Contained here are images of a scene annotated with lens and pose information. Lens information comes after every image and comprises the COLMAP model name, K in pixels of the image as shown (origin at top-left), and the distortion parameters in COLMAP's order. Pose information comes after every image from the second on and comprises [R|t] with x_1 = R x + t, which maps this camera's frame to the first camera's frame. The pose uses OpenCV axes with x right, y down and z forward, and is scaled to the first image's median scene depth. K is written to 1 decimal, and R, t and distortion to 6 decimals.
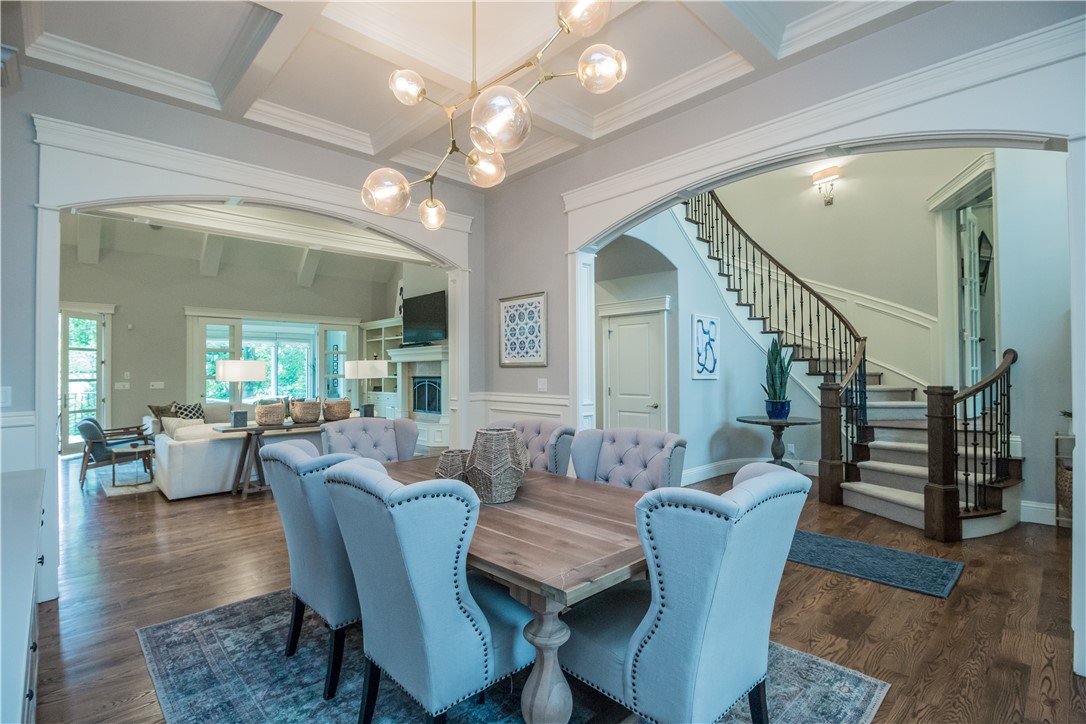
lens RADIAL K [[509.1, 0, 551.0], [0, 509.1, 369.2], [0, 0, 1]] dist [0.001128, -0.005252]
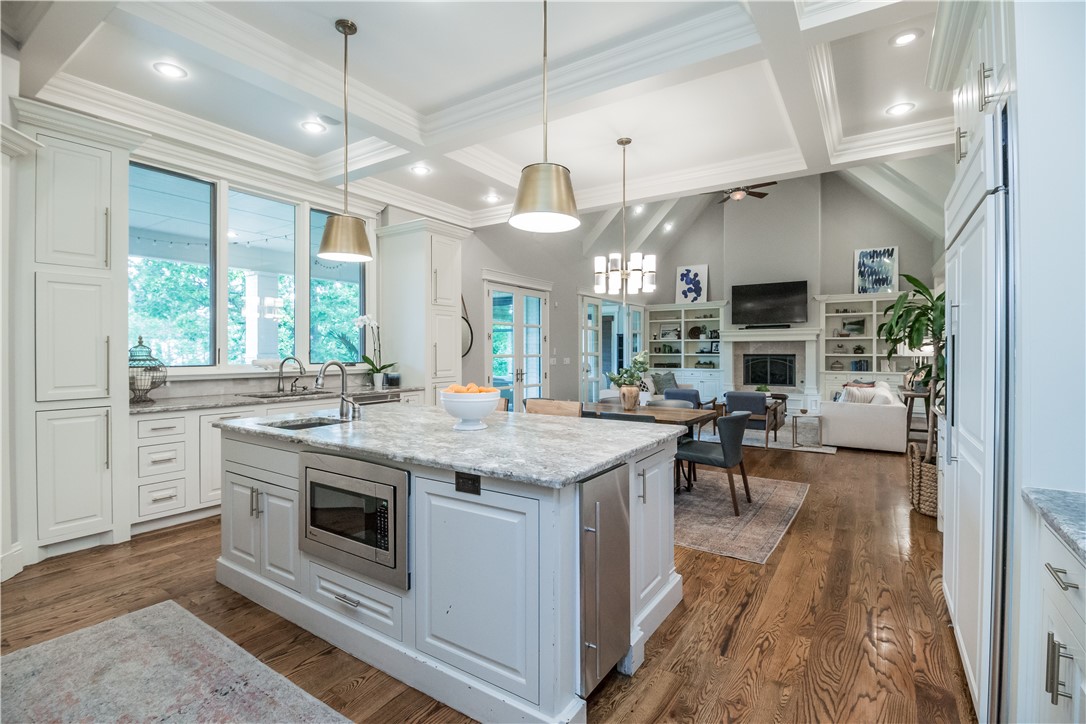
lens RADIAL K [[509.1, 0, 545.2], [0, 509.1, 351.8], [0, 0, 1]] dist [0.001128, -0.005252]
pose [[0.975066, 0.008654, 0.221746, -1.109267], [-0.009516, 0.999951, 0.002819, 0.011427], [-0.221711, -0.004859, 0.975100, -0.007385]]
